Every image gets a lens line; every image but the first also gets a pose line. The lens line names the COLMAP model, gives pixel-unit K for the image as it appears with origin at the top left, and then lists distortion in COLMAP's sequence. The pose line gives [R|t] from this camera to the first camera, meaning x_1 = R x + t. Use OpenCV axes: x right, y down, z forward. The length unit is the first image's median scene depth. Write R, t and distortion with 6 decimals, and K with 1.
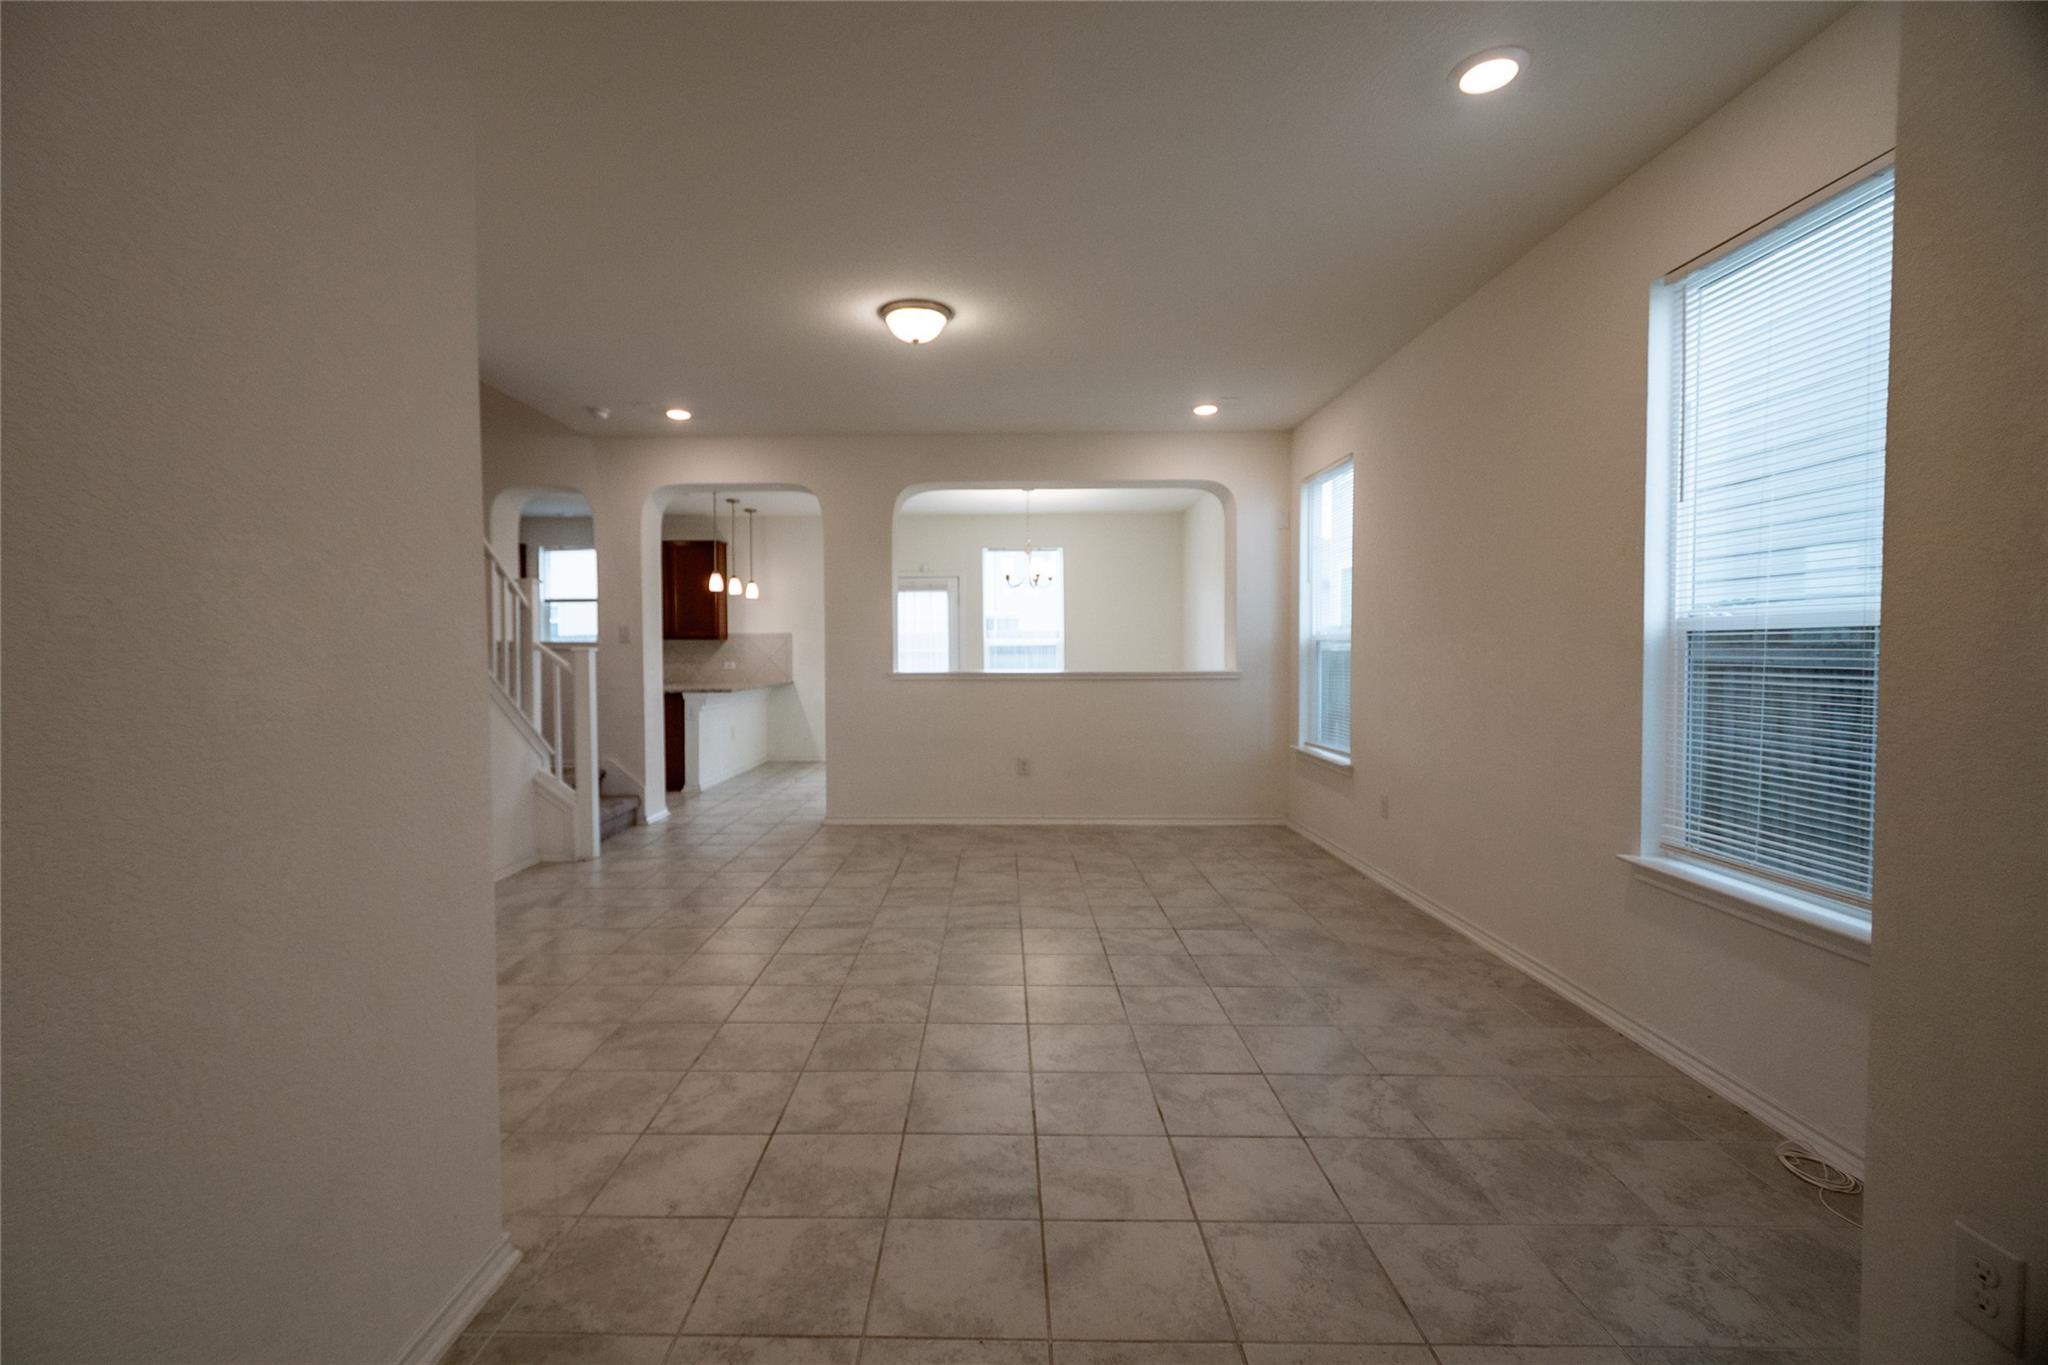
lens RADIAL K [[899.9, 0, 1019.1], [0, 899.9, 670.7], [0, 0, 1]] dist [0.009734, -0.006650]
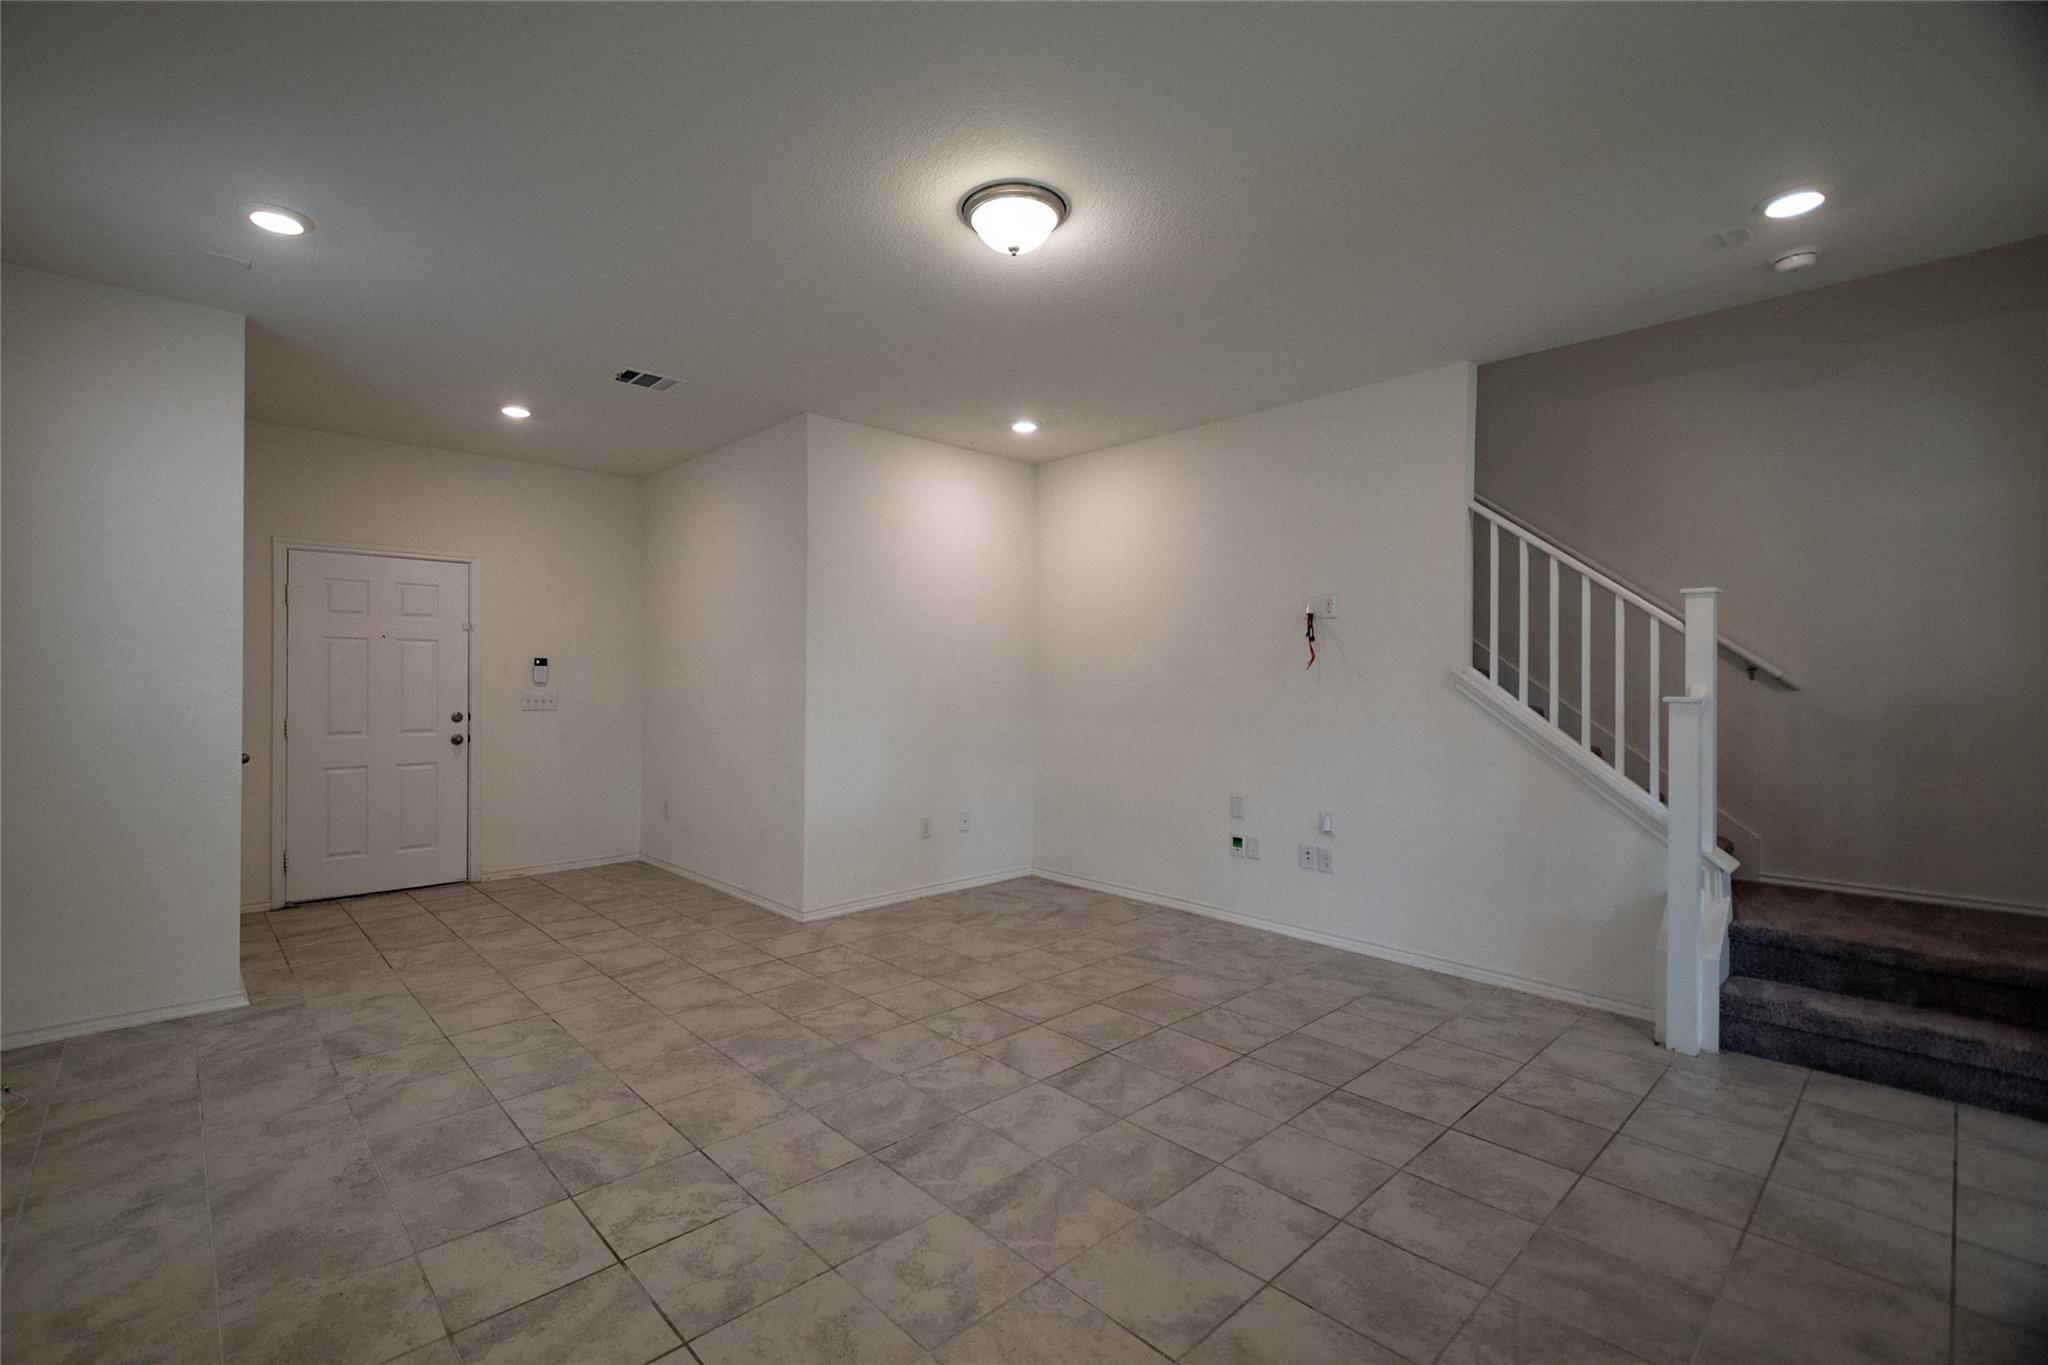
lens RADIAL K [[899.9, 0, 1021.0], [0, 899.9, 677.3], [0, 0, 1]] dist [0.009734, -0.006650]
pose [[-0.731085, 0.003387, -0.682278, 0.445035], [-0.018306, 0.999530, 0.024578, -0.085590], [0.682041, 0.030459, -0.730680, 1.902787]]
